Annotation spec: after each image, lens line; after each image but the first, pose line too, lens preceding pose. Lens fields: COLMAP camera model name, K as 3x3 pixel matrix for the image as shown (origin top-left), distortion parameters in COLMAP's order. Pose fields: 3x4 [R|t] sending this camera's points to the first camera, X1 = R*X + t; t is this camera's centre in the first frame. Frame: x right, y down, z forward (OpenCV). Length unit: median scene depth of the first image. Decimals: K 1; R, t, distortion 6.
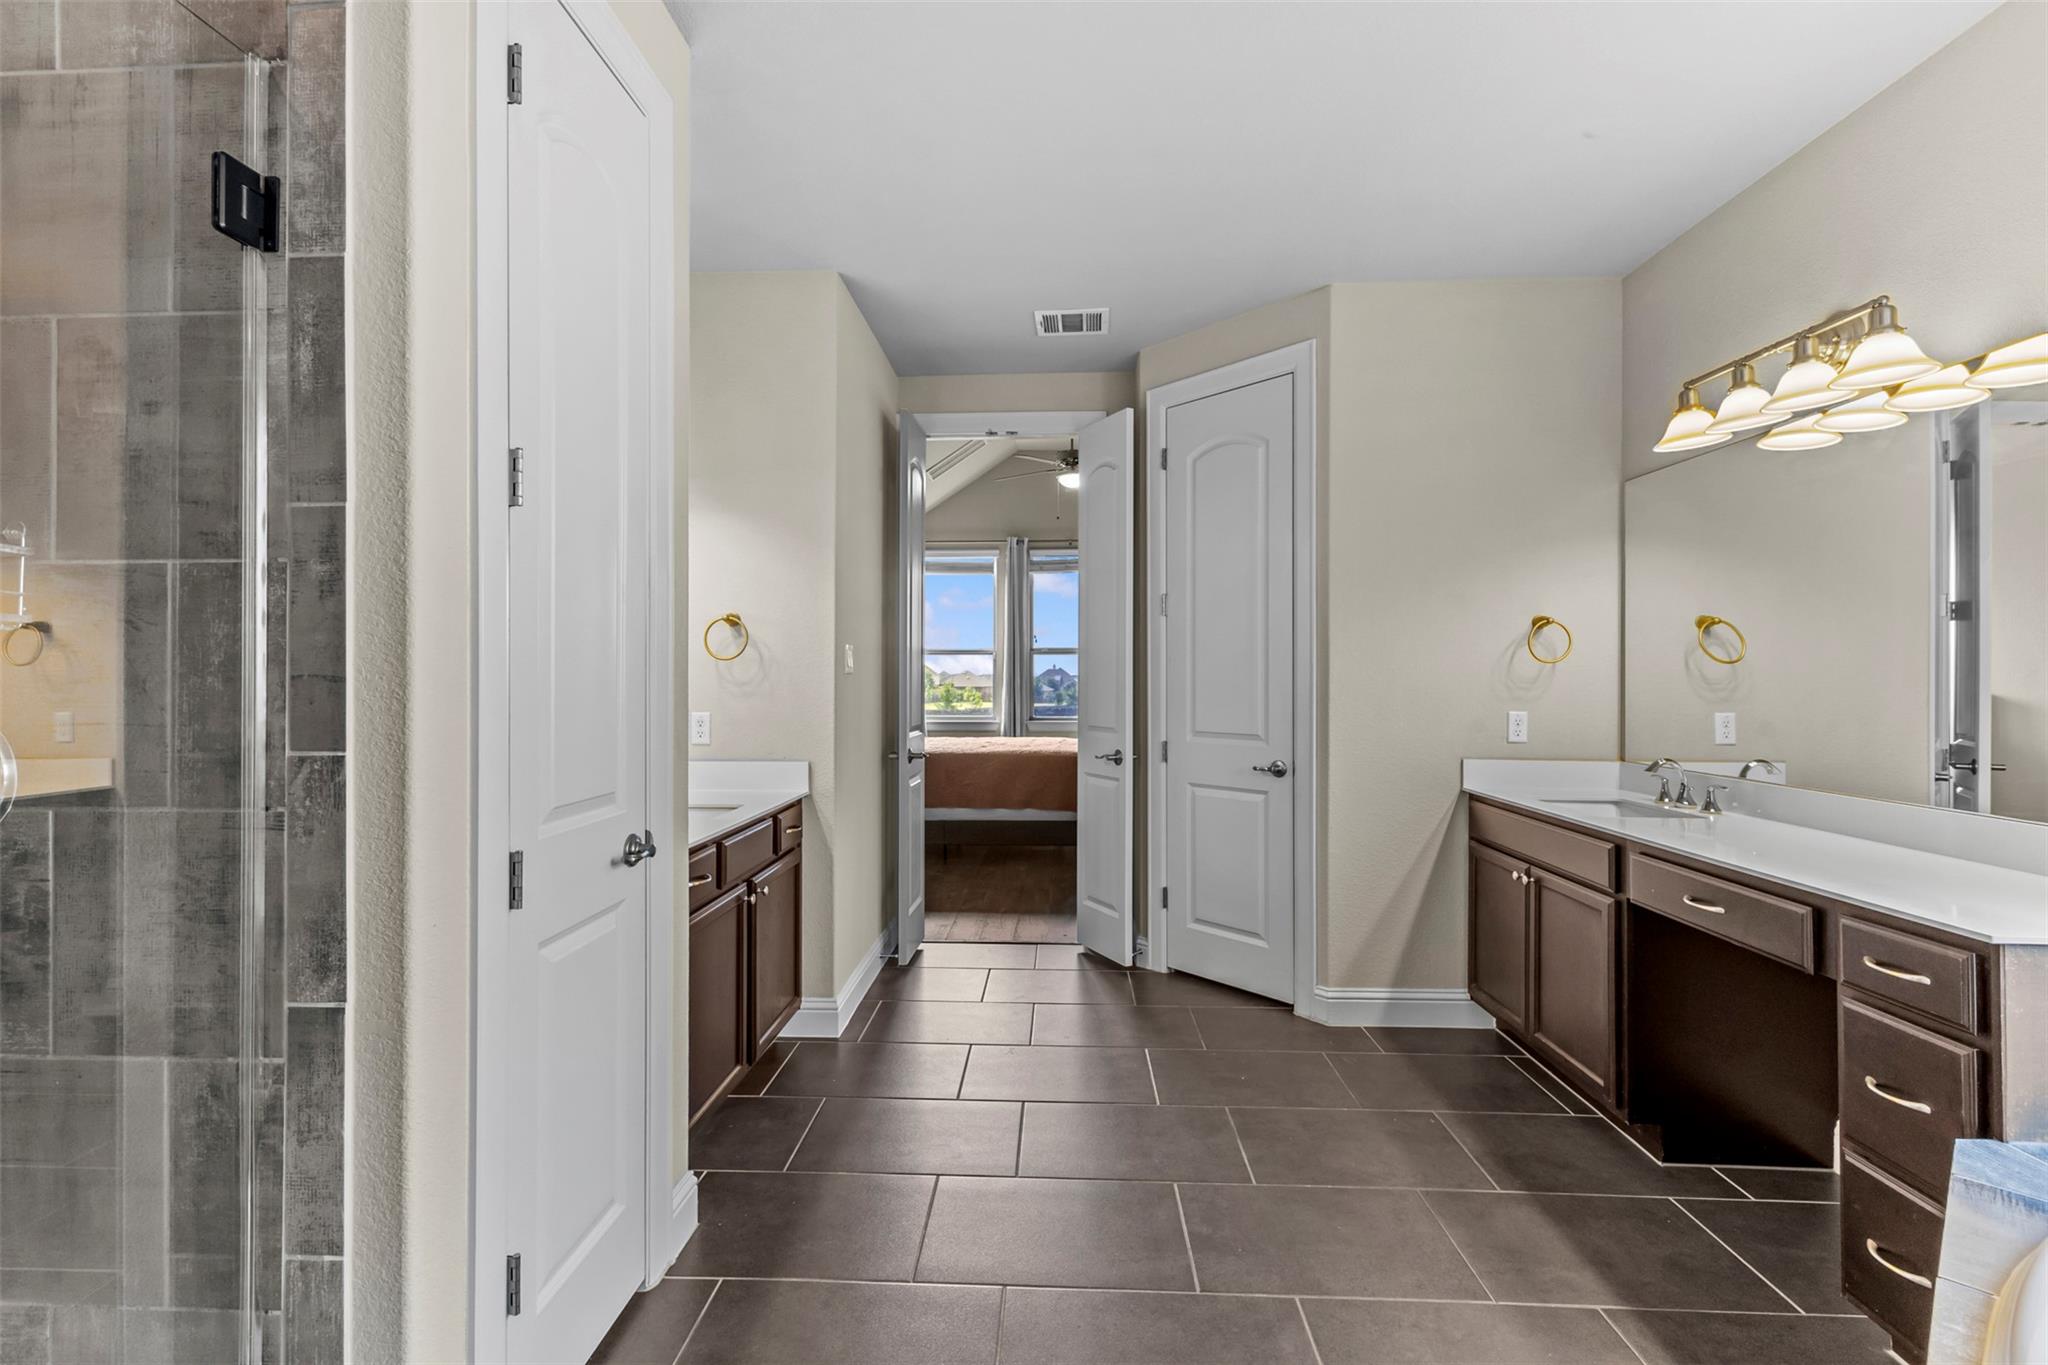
lens RADIAL K [[885.4, 0, 1027.7], [0, 885.4, 677.3], [0, 0, 1]] dist [0.009678, 0.000324]
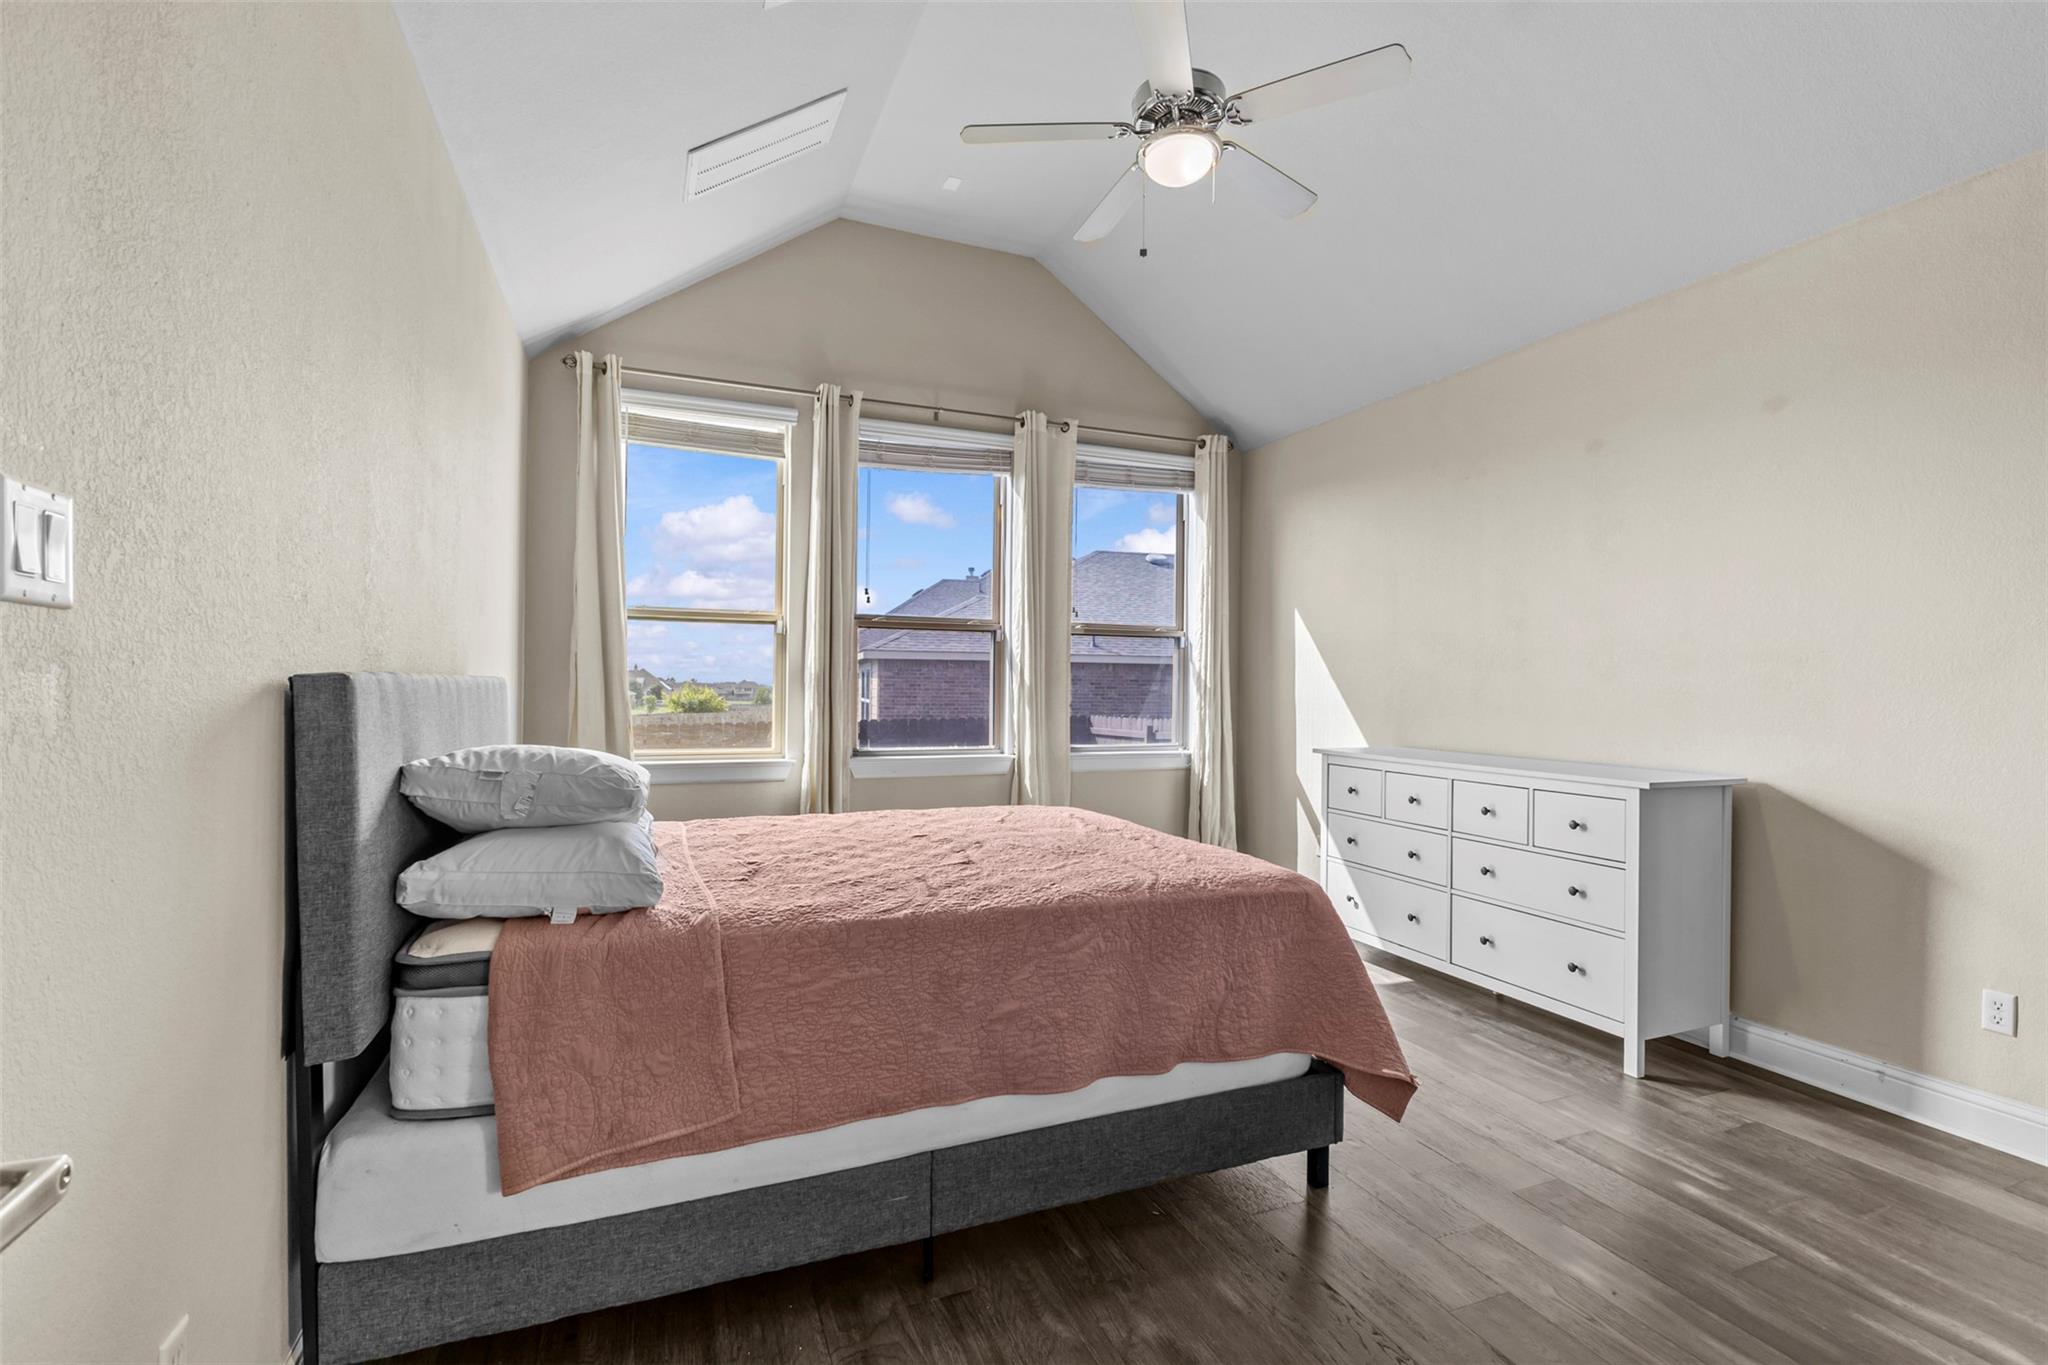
lens RADIAL K [[935.7, 0, 1024.0], [0, 935.7, 682.5], [0, 0, 1]] dist [-0.003460, -0.000464]
pose [[0.905929, 0.037415, 0.421773, -0.128151], [-0.035795, 0.999290, -0.011761, 0.002043], [-0.421914, -0.004442, 0.906625, 0.503106]]
